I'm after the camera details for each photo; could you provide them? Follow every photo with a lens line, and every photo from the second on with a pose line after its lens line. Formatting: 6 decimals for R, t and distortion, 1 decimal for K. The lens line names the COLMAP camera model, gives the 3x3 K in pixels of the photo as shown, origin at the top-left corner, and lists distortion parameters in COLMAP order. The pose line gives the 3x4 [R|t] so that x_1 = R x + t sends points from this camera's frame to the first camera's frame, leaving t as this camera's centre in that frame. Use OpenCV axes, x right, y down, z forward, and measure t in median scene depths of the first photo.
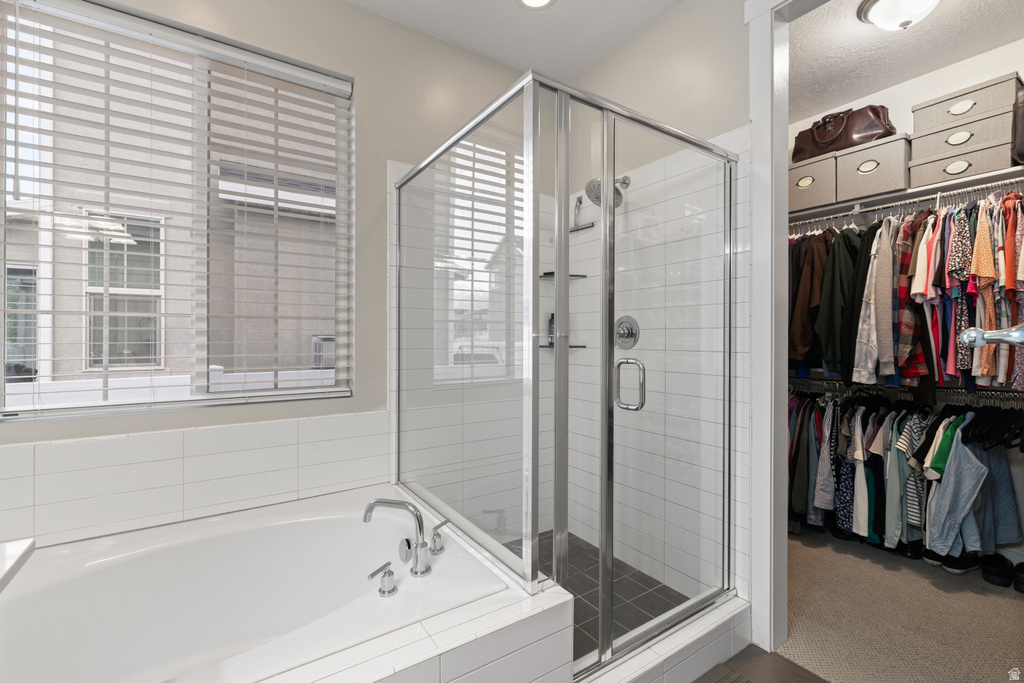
lens RADIAL K [[445.6, 0, 511.2], [0, 445.6, 338.2], [0, 0, 1]] dist [-0.002672, -0.000815]
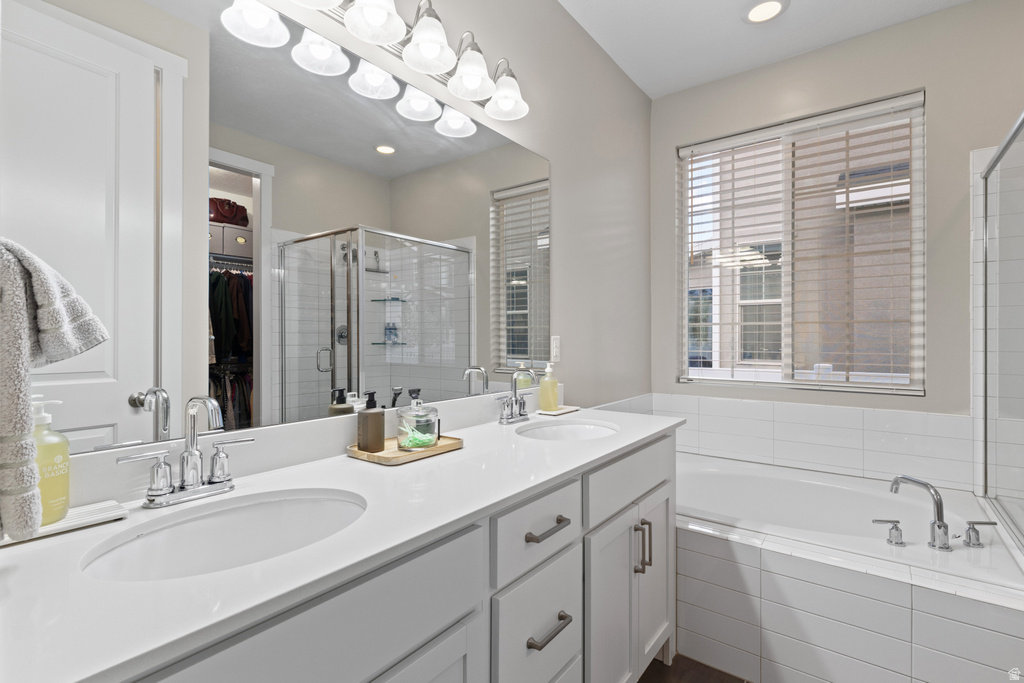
lens RADIAL K [[482.4, 0, 510.7], [0, 482.4, 339.9], [0, 0, 1]] dist [-0.000918, -0.000119]
pose [[0.332726, 0.000375, -0.943023, 0.359297], [-0.001130, 0.999999, -0.000001, 0.002080], [0.943023, 0.001066, 0.332726, -0.260520]]
